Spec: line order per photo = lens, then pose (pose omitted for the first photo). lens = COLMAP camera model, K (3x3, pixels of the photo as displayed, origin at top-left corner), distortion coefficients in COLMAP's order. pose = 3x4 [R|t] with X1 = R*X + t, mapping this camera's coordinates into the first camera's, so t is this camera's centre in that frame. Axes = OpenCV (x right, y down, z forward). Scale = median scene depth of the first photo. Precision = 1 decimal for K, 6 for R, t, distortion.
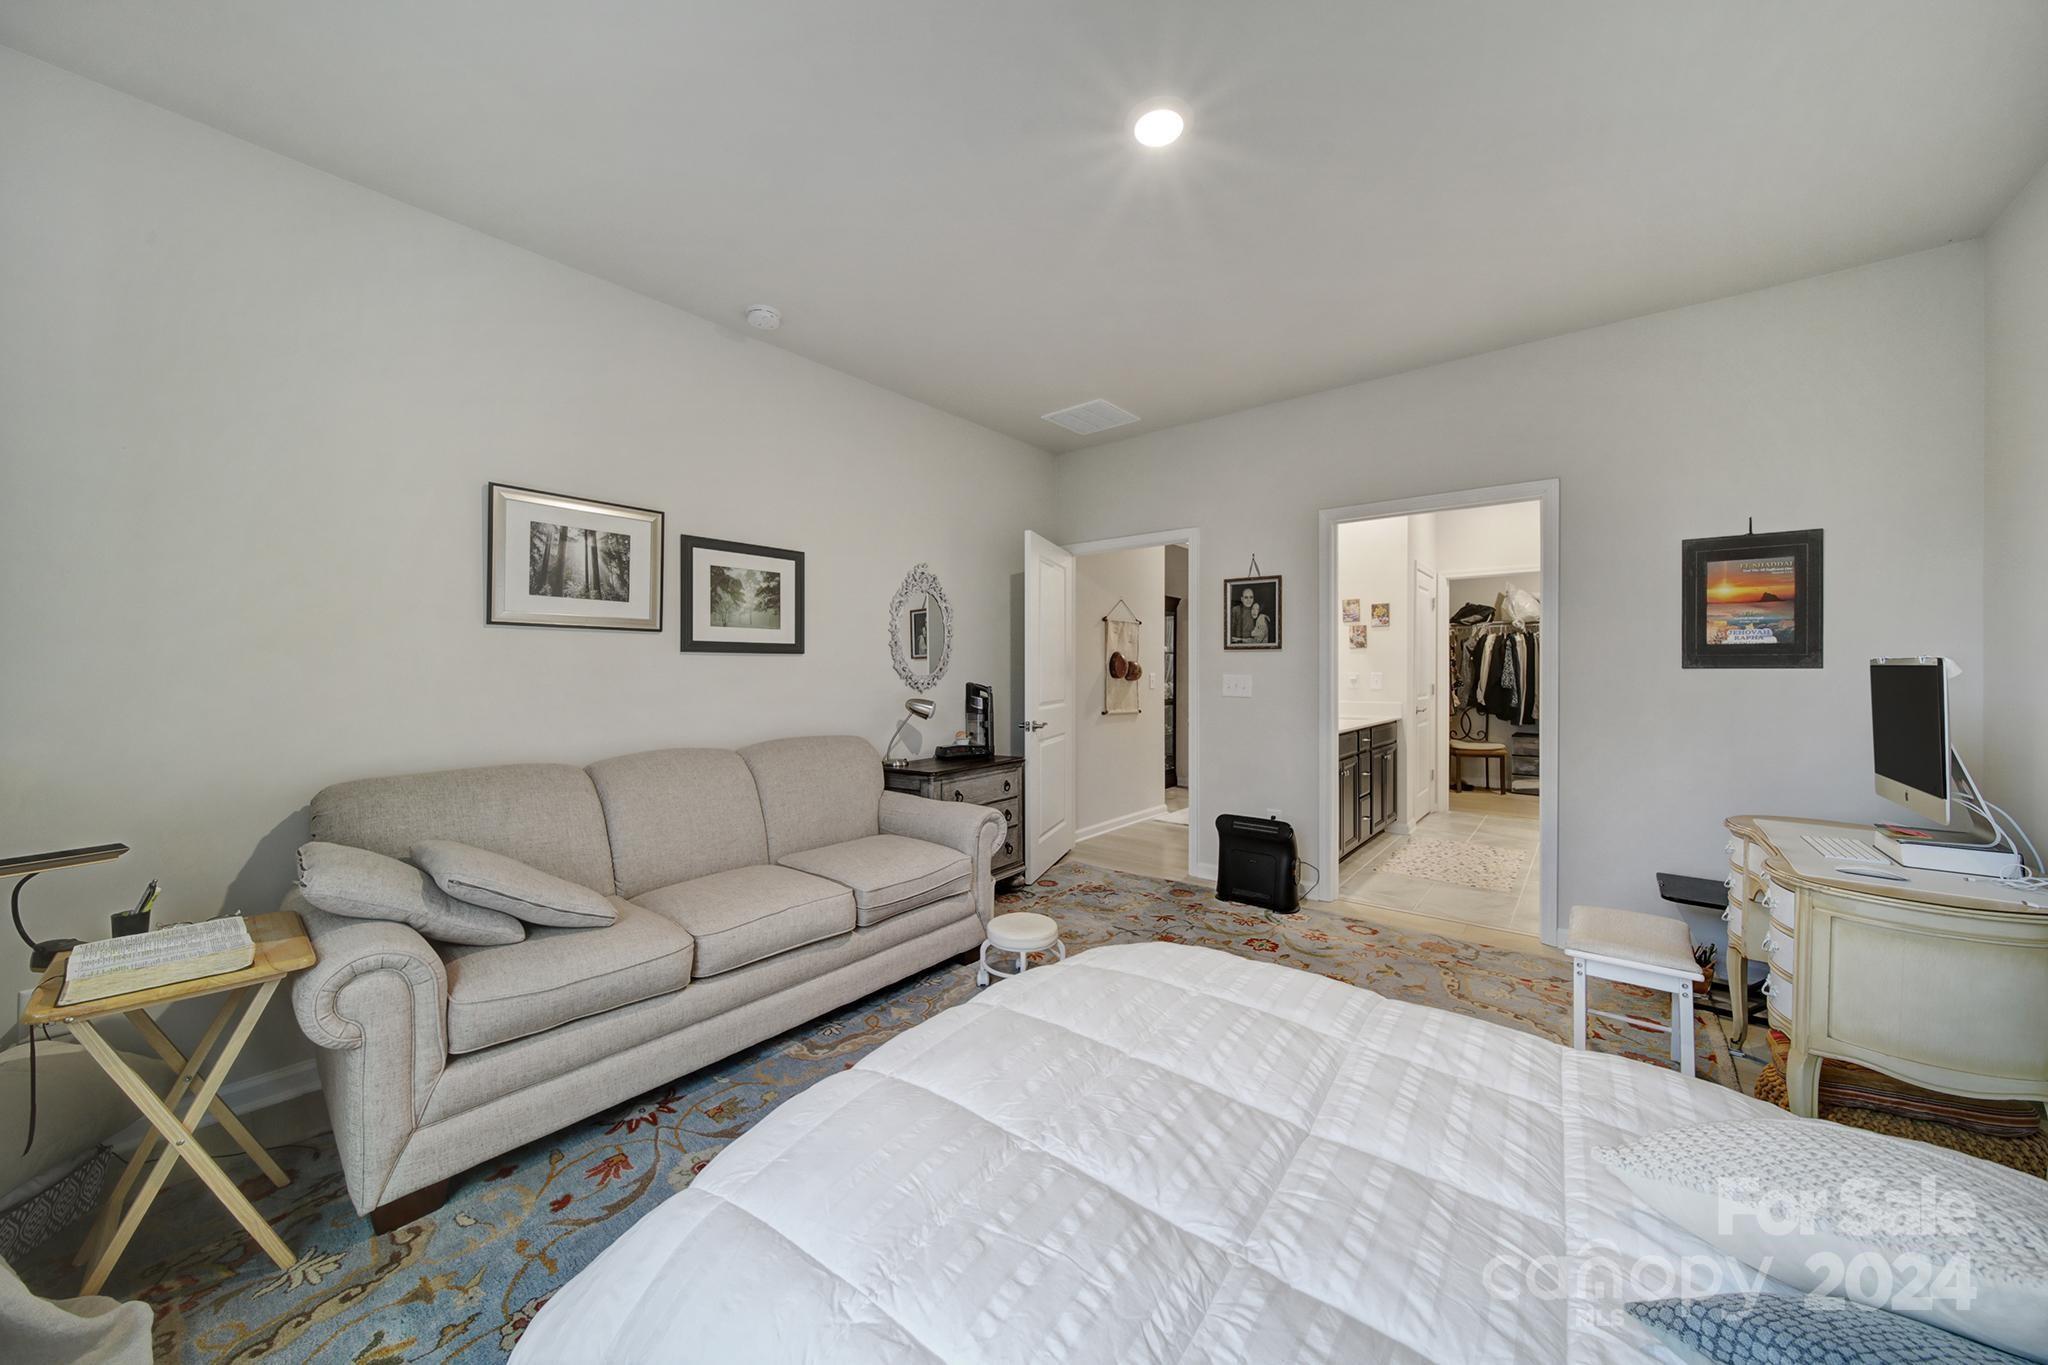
lens RADIAL K [[721.0, 0, 1021.1], [0, 721.0, 673.3], [0, 0, 1]] dist [0.000784, -0.000089]
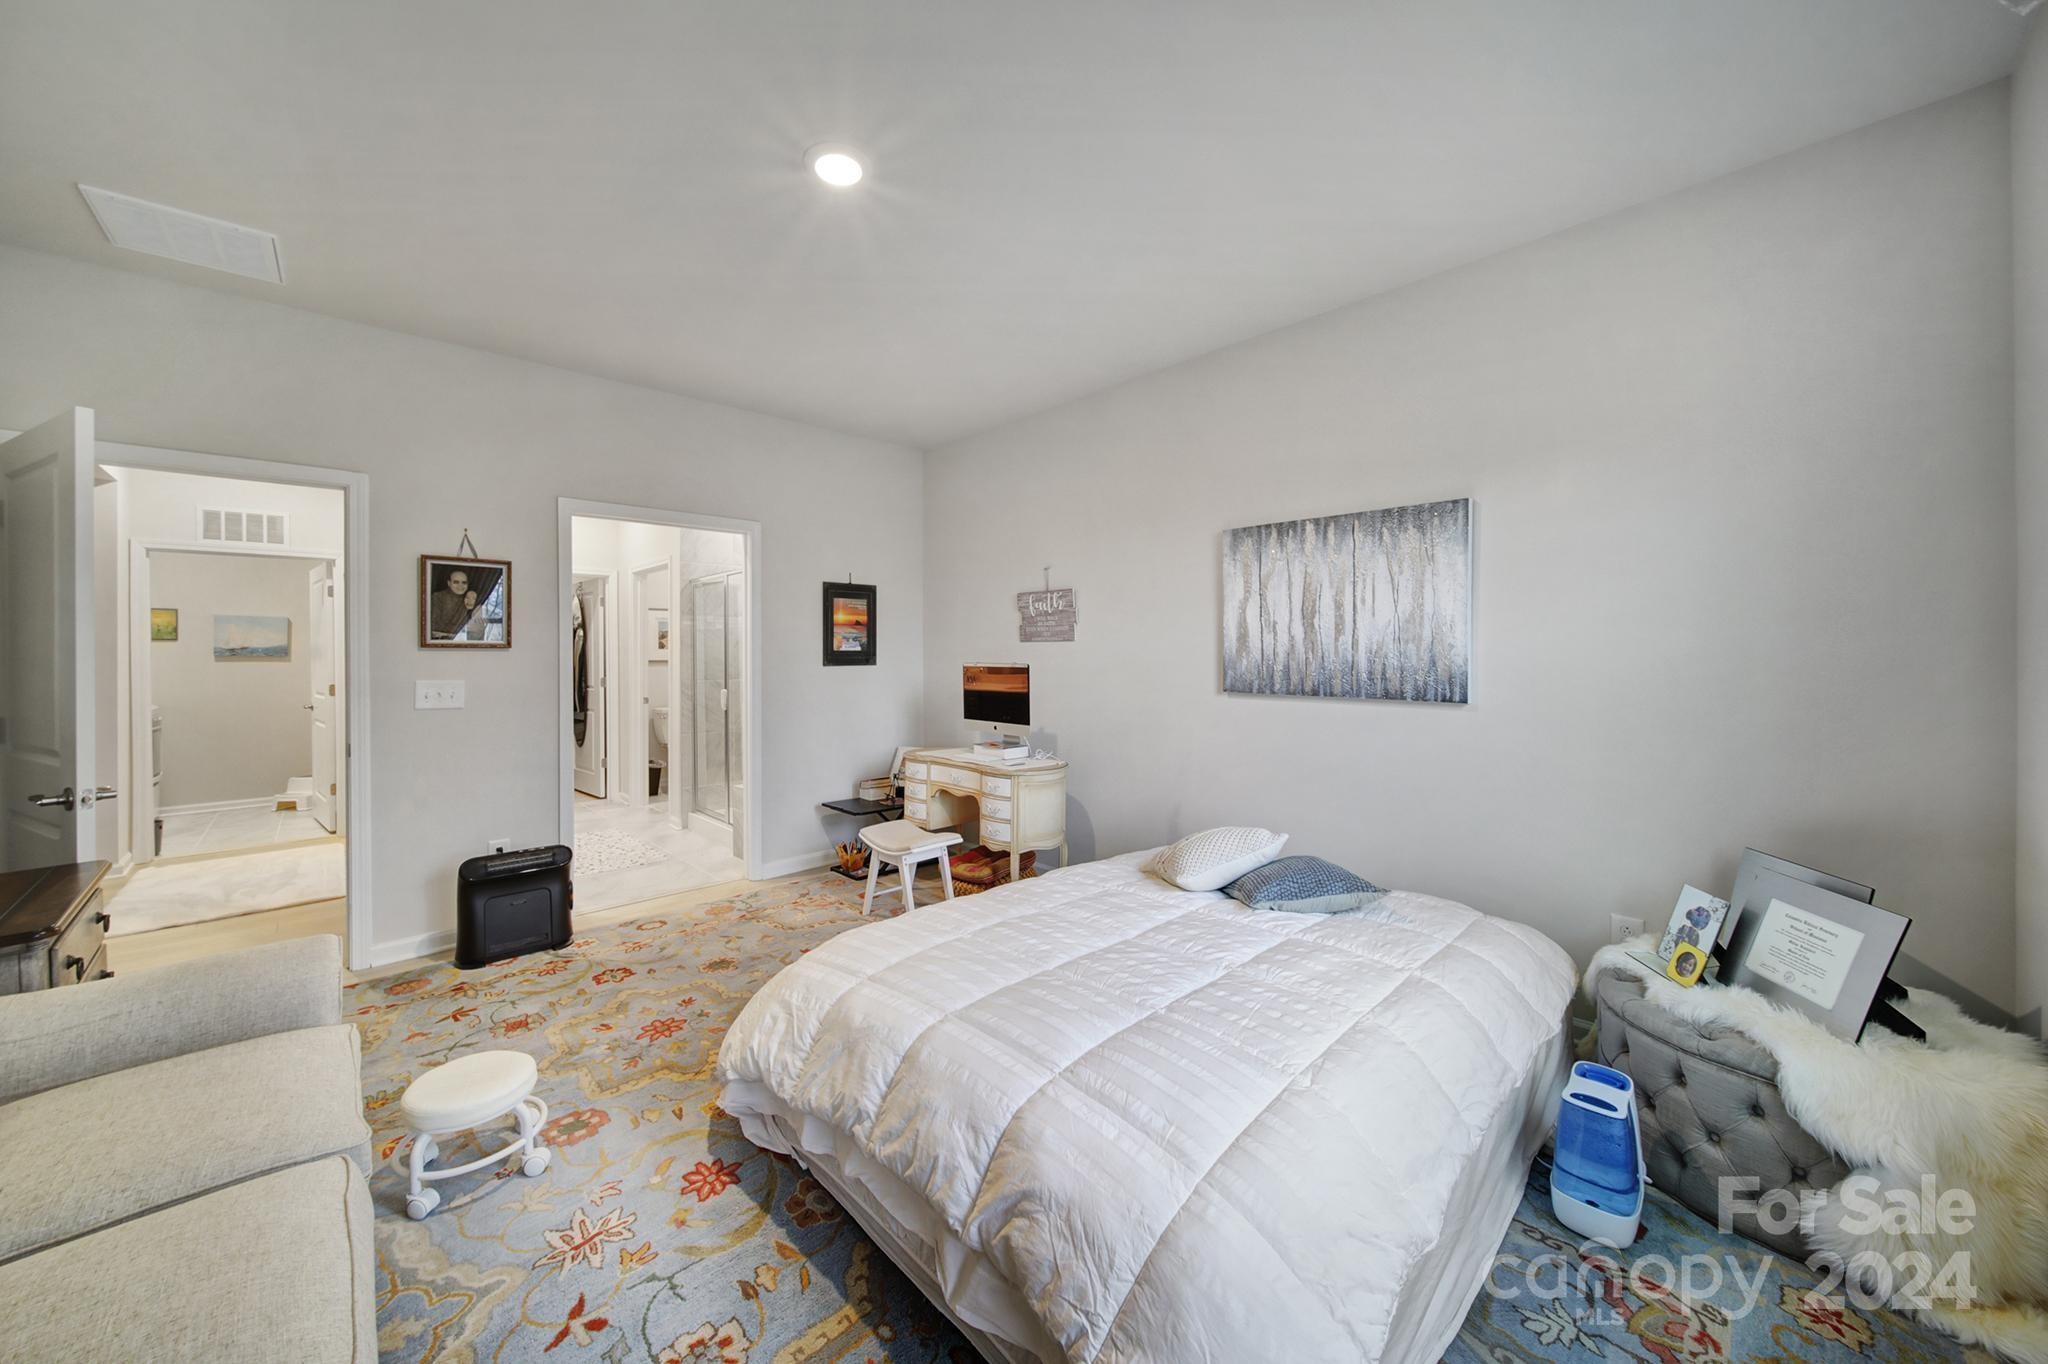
lens RADIAL K [[721.0, 0, 1020.6], [0, 721.0, 660.8], [0, 0, 1]] dist [0.000784, -0.000089]
pose [[0.135983, -0.009799, 0.990663, -0.502698], [0.009186, 0.999921, 0.008630, -0.026053], [-0.990669, 0.007927, 0.136062, 0.365211]]
